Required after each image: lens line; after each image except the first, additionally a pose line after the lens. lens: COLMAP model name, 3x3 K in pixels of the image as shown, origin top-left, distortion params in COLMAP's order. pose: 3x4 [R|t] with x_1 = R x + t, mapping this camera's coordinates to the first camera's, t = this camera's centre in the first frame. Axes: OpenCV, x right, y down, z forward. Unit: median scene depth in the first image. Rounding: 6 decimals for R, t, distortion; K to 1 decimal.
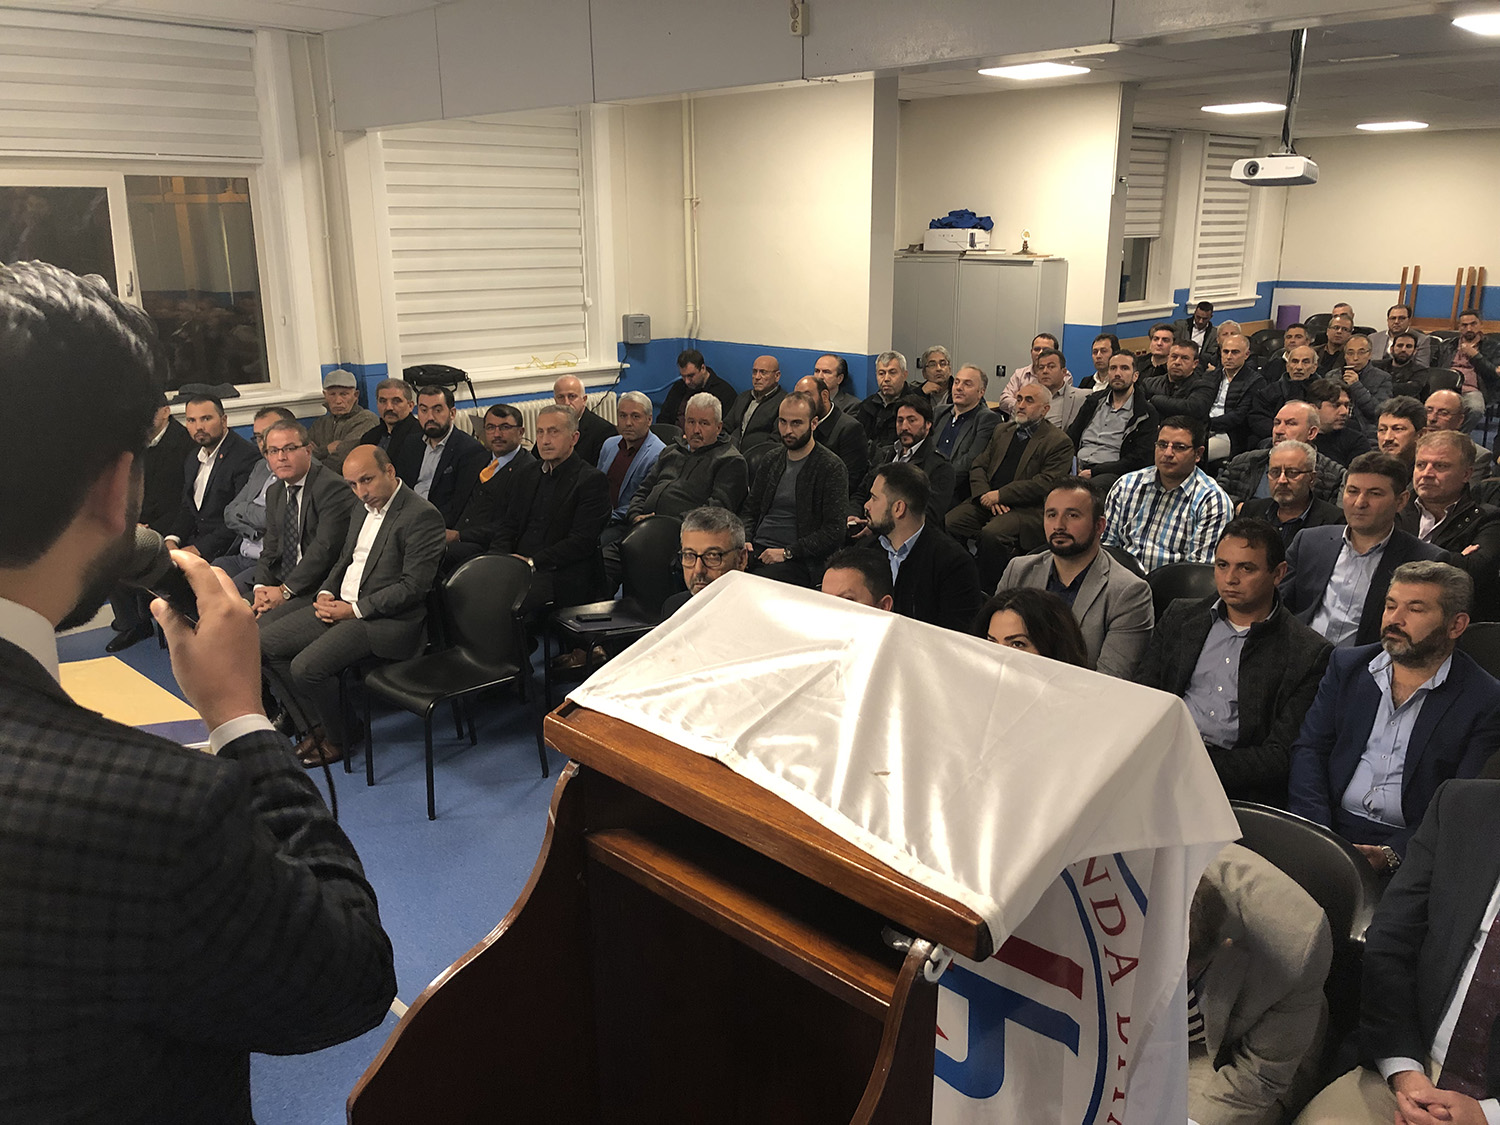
lens RADIAL K [[1266.8, 0, 811.7], [0, 1266.8, 554.4], [0, 0, 1]] dist [0.092848, 0.002902]
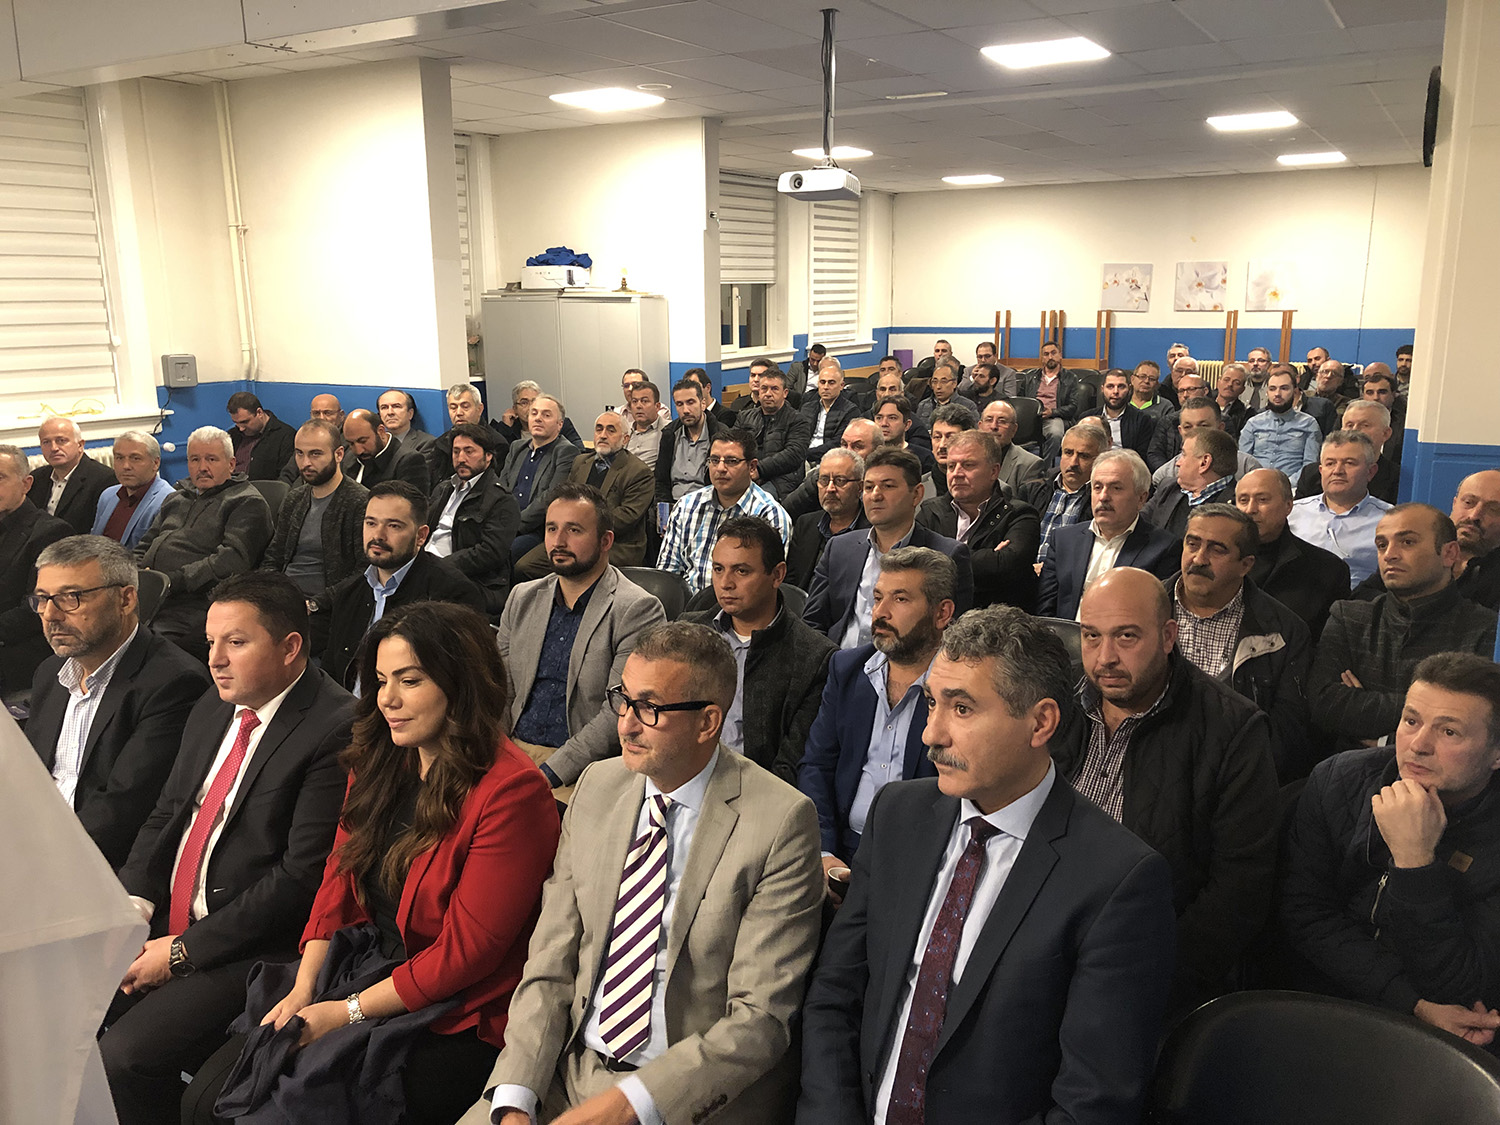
lens RADIAL K [[1254.6, 0, 750.0], [0, 1254.6, 562.5], [0, 0, 1]] dist [0.178644, -0.257872]
pose [[0.976074, -0.060792, 0.208768, 0.096367], [0.068682, 0.997165, -0.030749, 0.019473], [-0.206307, 0.044352, 0.977482, 0.082943]]
